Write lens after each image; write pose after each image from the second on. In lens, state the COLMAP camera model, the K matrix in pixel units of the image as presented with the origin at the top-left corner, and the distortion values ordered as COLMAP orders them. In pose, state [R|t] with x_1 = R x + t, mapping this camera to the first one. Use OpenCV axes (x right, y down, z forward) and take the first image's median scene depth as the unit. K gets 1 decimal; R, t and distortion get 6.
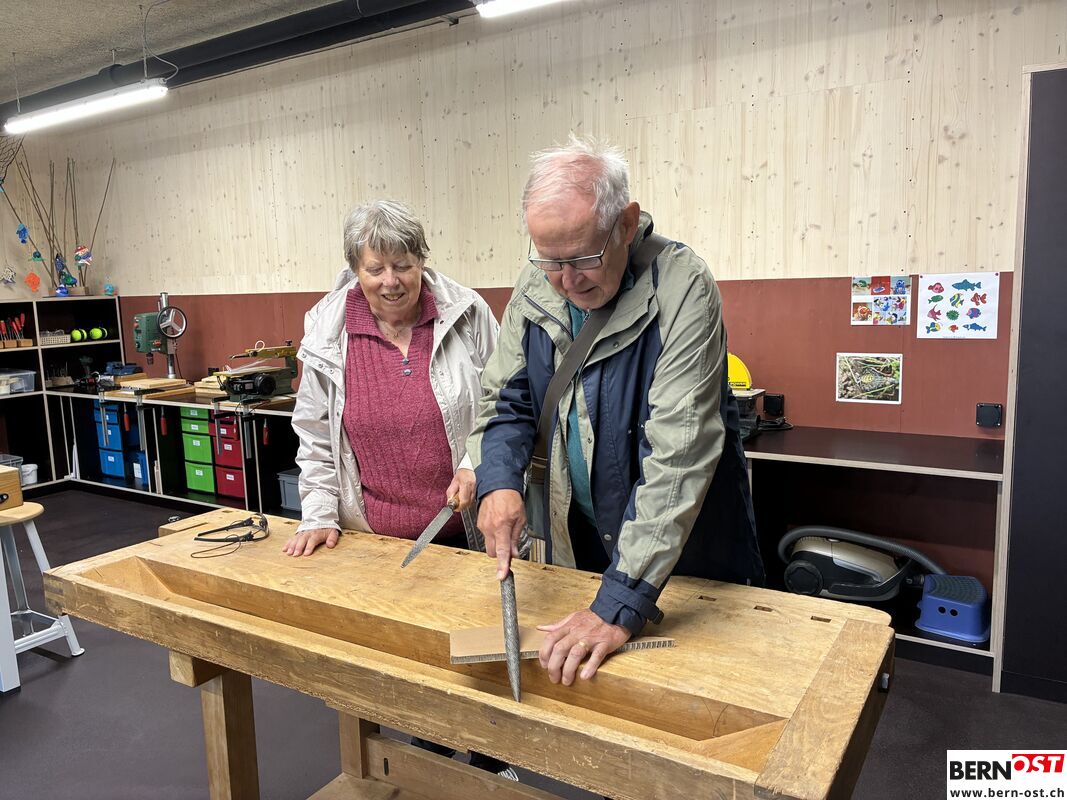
lens RADIAL K [[810.2, 0, 533.8], [0, 810.2, 389.9], [0, 0, 1]] dist [0.014417, -0.001560]
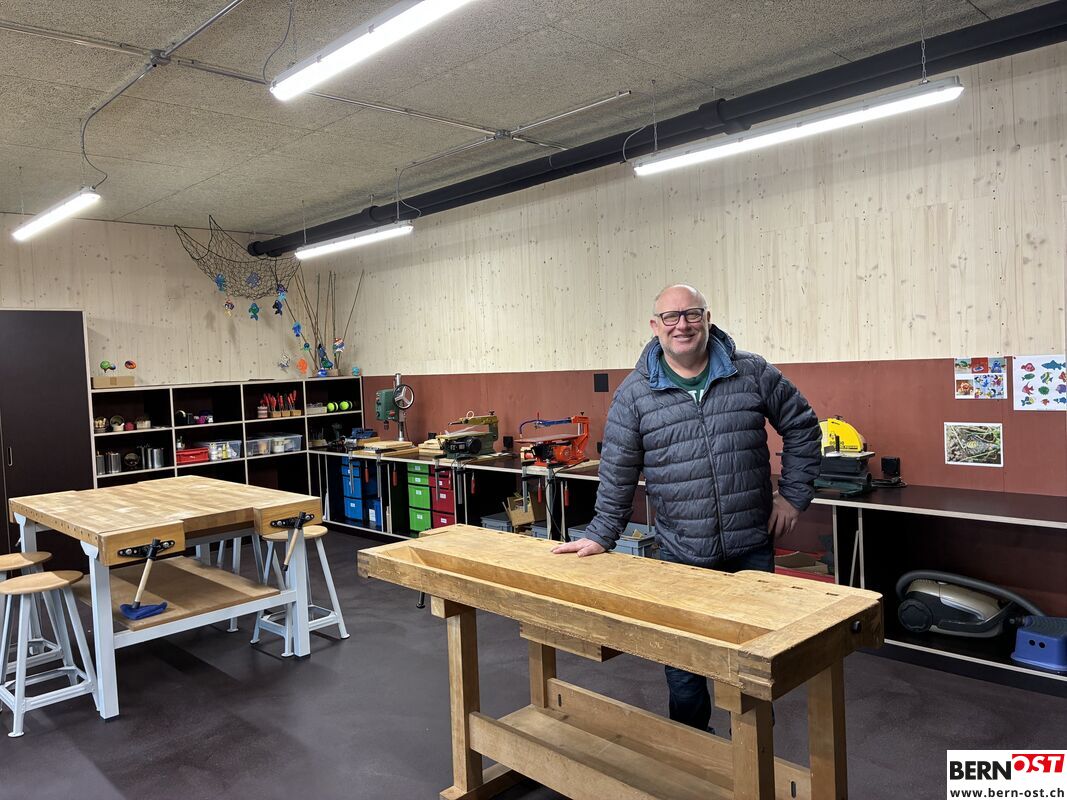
lens RADIAL K [[801.9, 0, 533.2], [0, 801.9, 395.7], [0, 0, 1]] dist [0.056857, -0.093239]
pose [[0.973806, -0.002597, -0.227364, 0.046626], [-0.015749, 0.996763, -0.078837, 0.013383], [0.226833, 0.080353, 0.970613, -0.210059]]
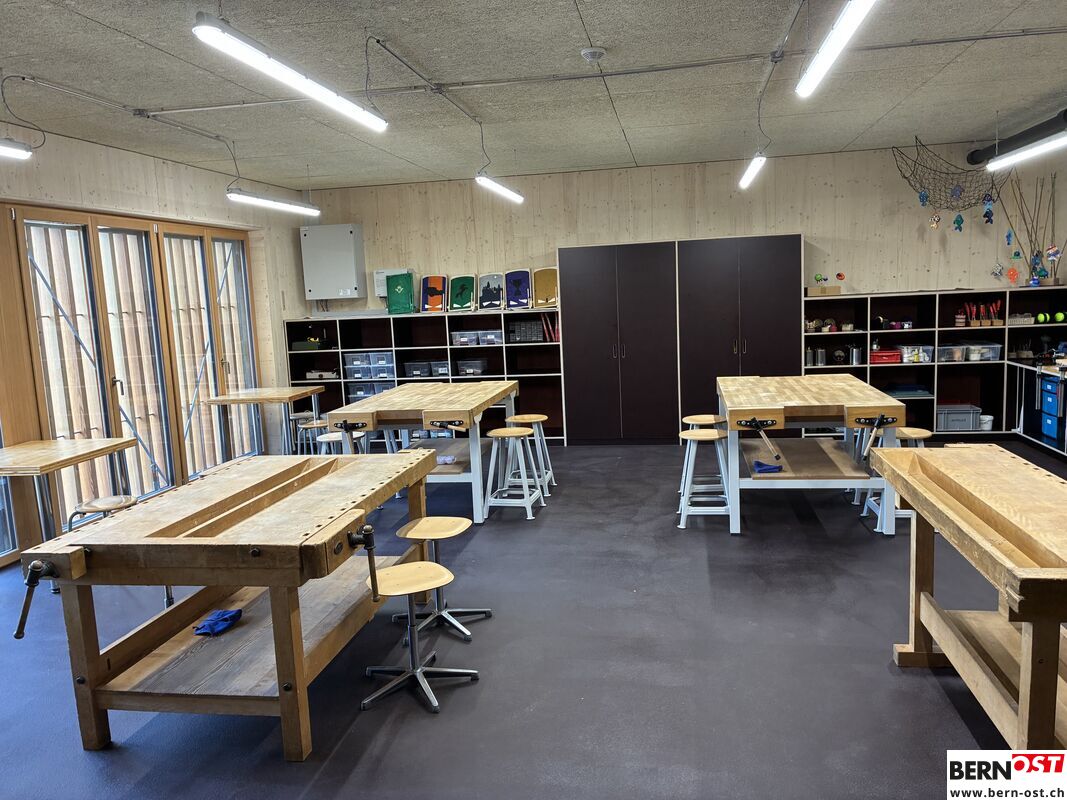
lens RADIAL K [[794.3, 0, 533.5], [0, 794.3, 400.0], [0, 0, 1]] dist [0.076972, -0.107692]
pose [[0.370875, 0.139584, -0.918133, 0.385231], [-0.086958, 0.989516, 0.115310, -0.024729], [0.924603, 0.037073, 0.379124, -0.217594]]
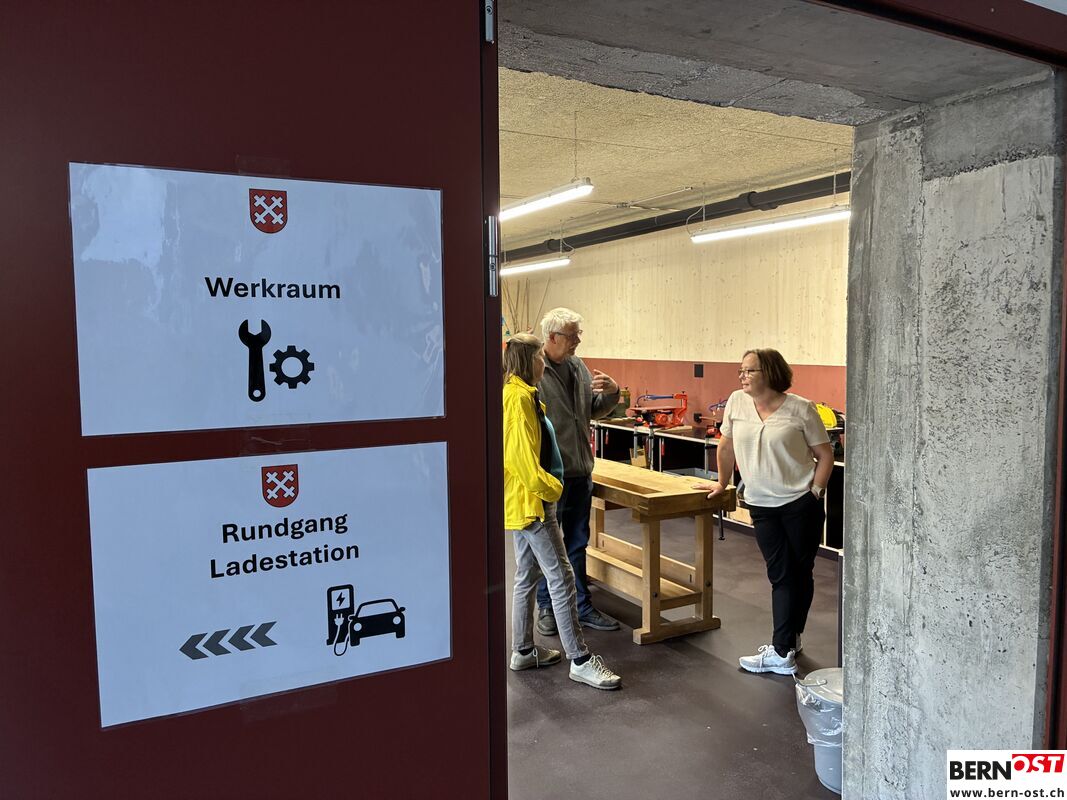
lens RADIAL K [[803.9, 0, 520.4], [0, 803.9, 402.3], [0, 0, 1]] dist [0.026148, -0.004852]
pose [[0.862682, 0.065081, -0.501542, 0.410914], [-0.085951, 0.996126, -0.018582, 0.026404], [0.498390, 0.059138, 0.864934, -0.668944]]
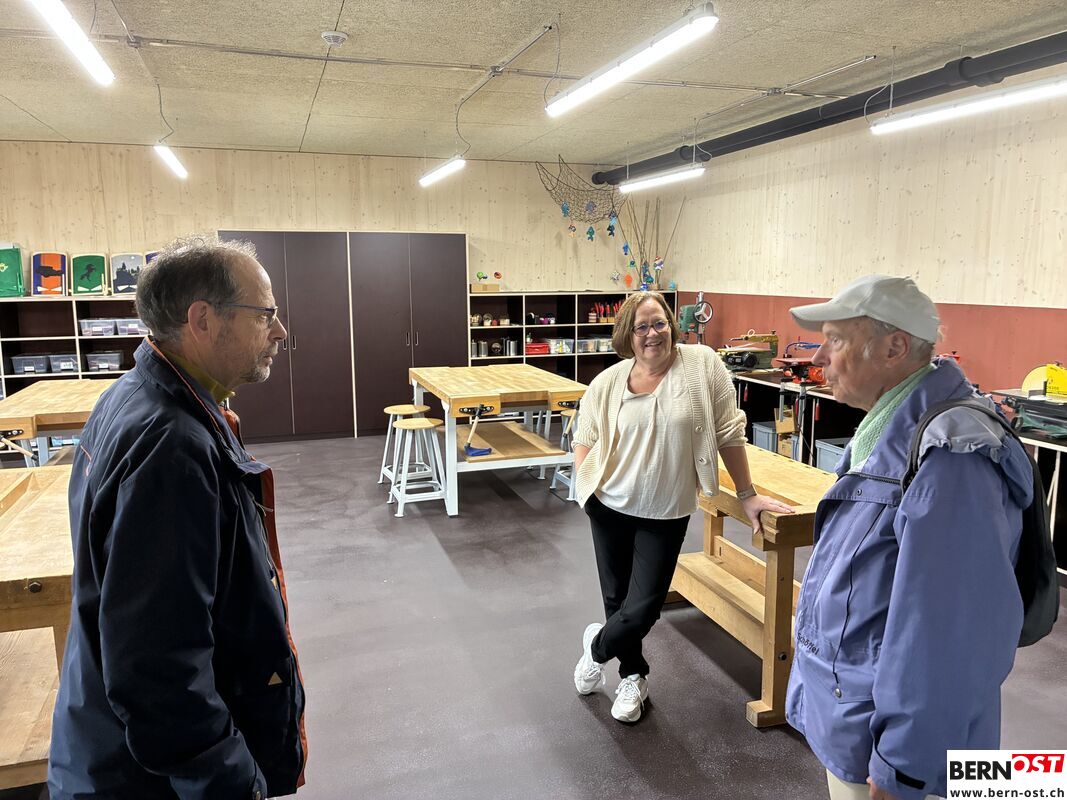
lens RADIAL K [[801.9, 0, 533.2], [0, 801.9, 395.7], [0, 0, 1]] dist [0.056857, -0.093239]
pose [[0.768015, 0.123582, -0.628395, 0.299330], [-0.102108, 0.992283, 0.070350, -0.005770], [0.632240, 0.010134, 0.774706, -0.377426]]
